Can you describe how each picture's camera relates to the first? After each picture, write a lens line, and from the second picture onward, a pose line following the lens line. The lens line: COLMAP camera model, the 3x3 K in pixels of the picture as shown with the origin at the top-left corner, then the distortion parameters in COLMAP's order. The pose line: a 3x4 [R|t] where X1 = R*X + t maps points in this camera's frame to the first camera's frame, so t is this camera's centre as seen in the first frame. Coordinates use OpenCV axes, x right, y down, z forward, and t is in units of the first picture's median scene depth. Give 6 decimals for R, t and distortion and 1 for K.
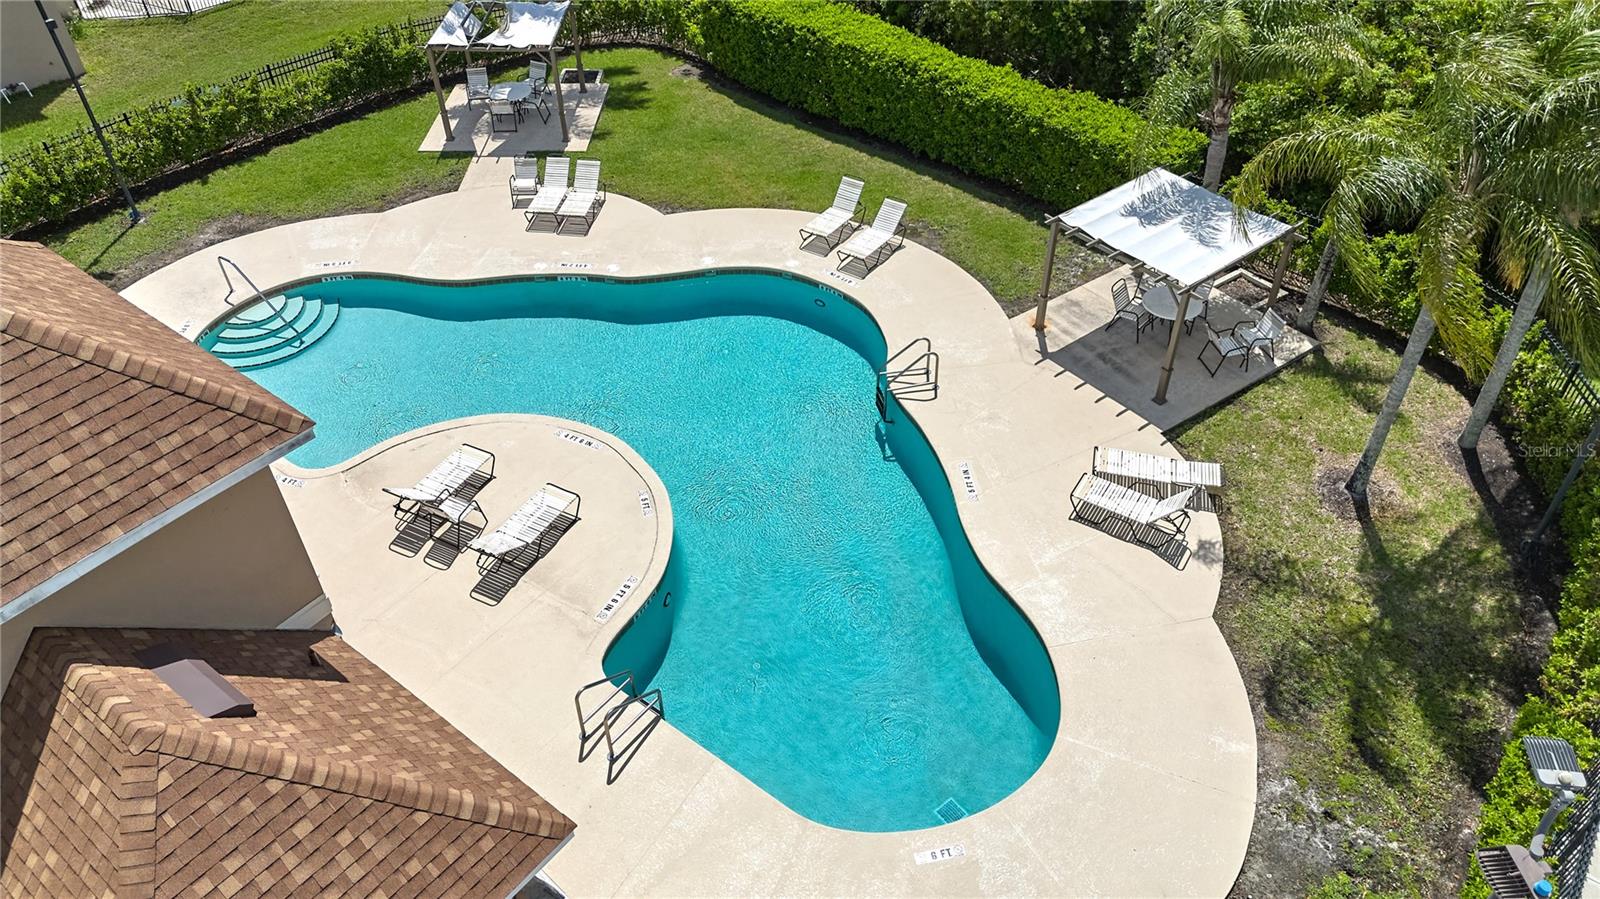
lens RADIAL K [[1112.6, 0, 807.6], [0, 1112.6, 444.1], [0, 0, 1]] dist [0.080198, -0.107339]
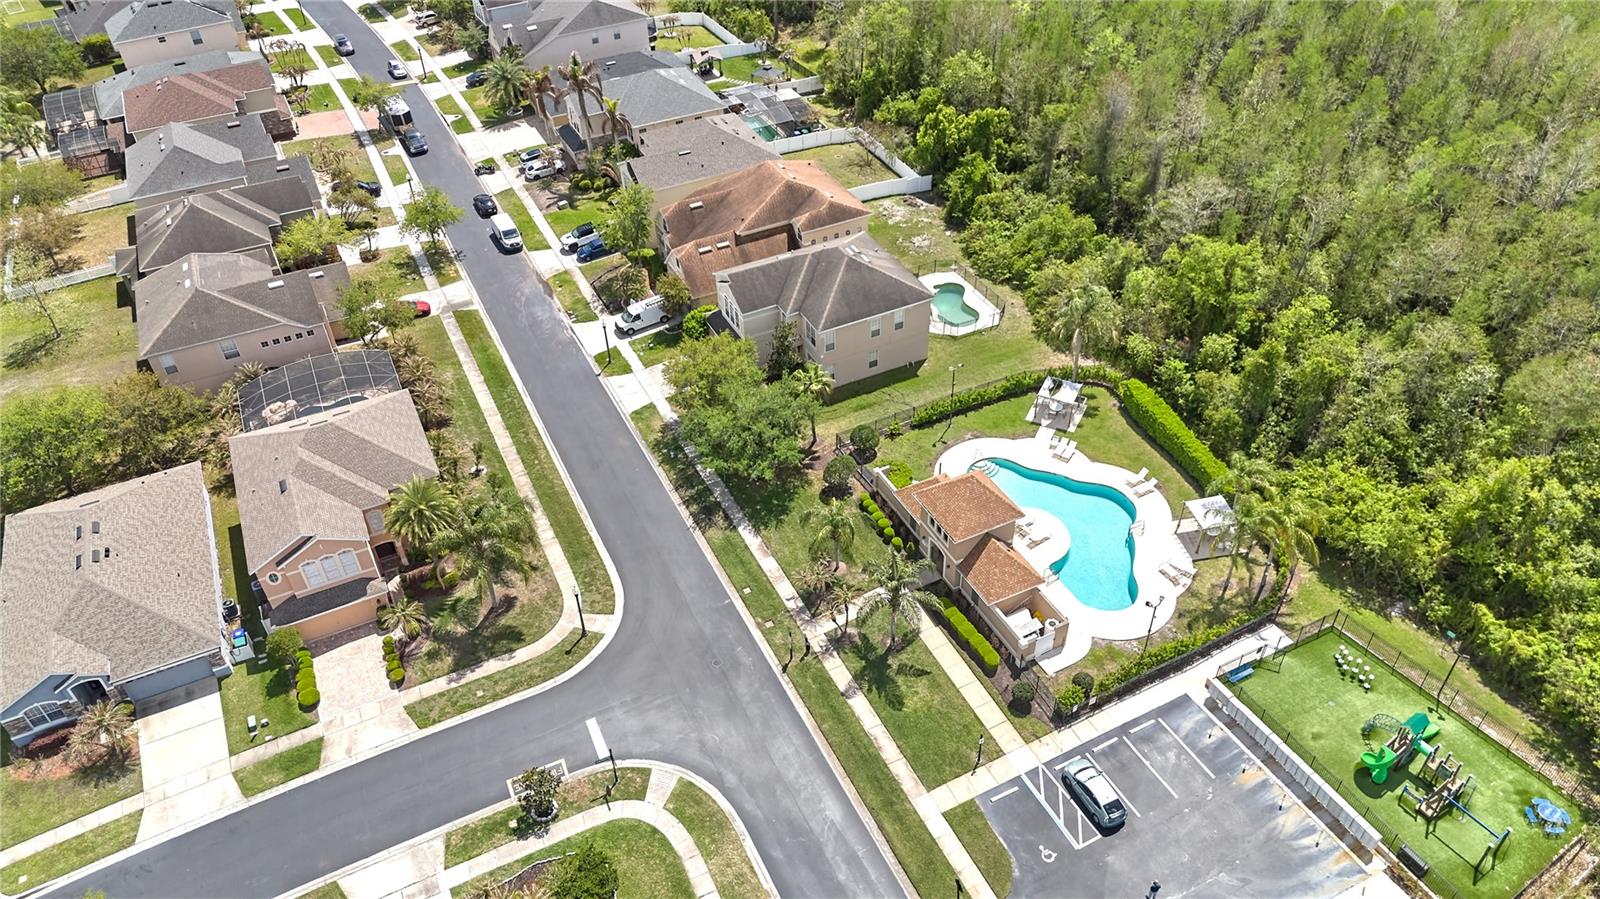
lens RADIAL K [[1112.6, 0, 807.6], [0, 1112.6, 444.1], [0, 0, 1]] dist [0.080198, -0.107339]
pose [[0.898557, 0.259341, -0.354030, 0.333095], [-0.265945, 0.963496, 0.030810, -0.144200], [0.349097, 0.066468, 0.934726, -2.875308]]
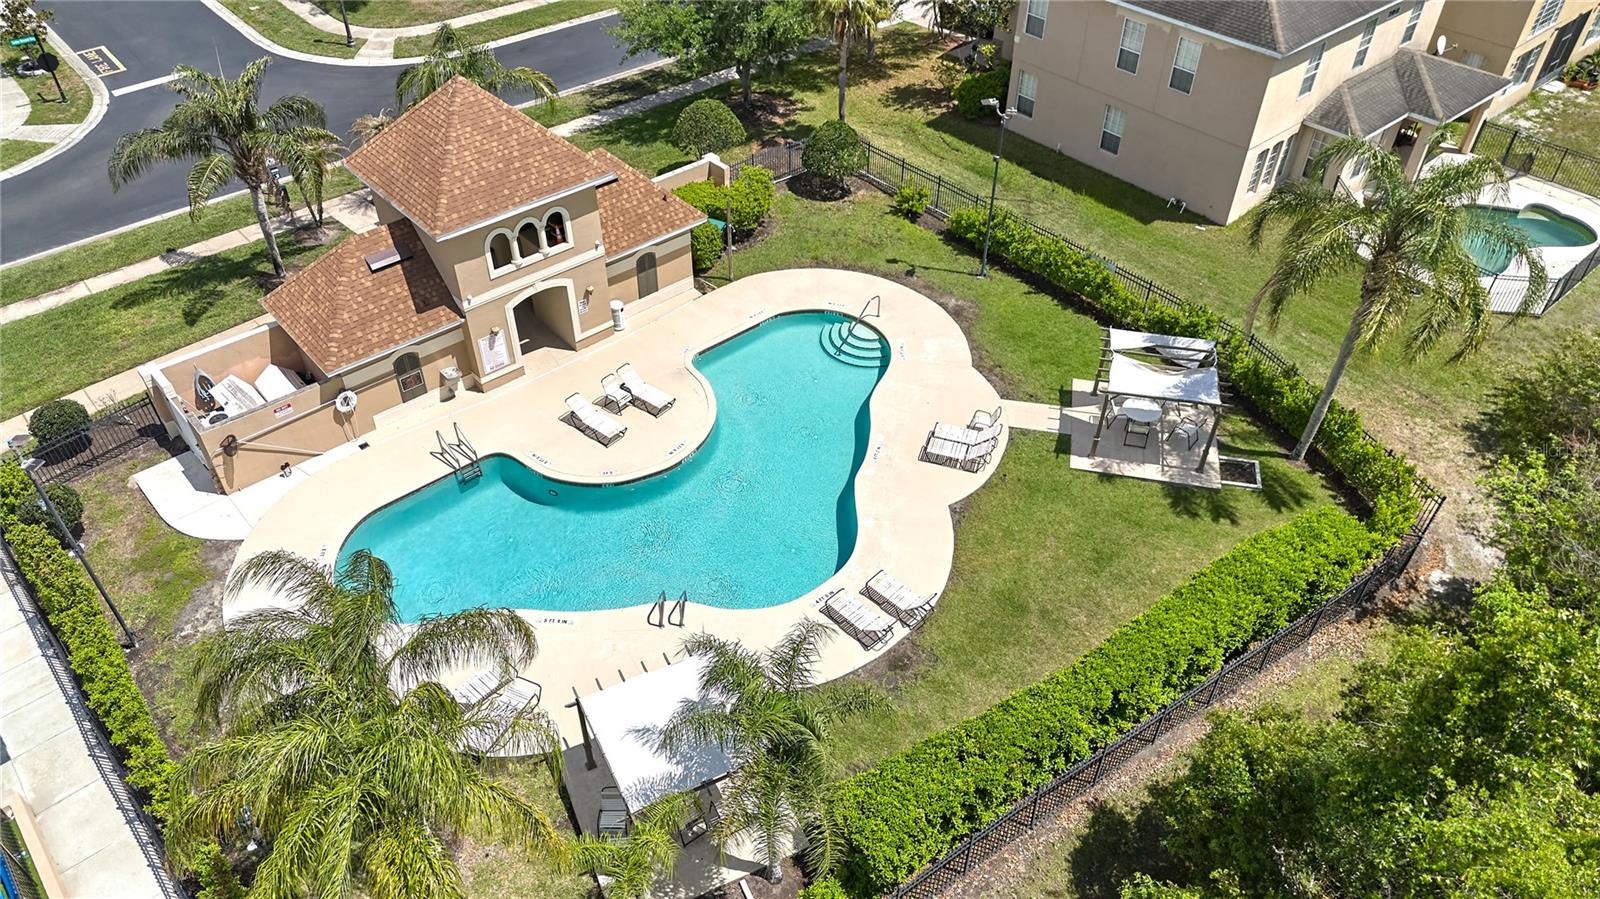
lens RADIAL K [[1112.6, 0, 807.6], [0, 1112.6, 444.1], [0, 0, 1]] dist [0.080198, -0.107339]
pose [[-0.180691, 0.645130, -0.742400, 0.791778], [-0.658615, 0.481234, 0.578481, -0.898974], [0.730464, 0.593482, 0.337938, 0.514331]]
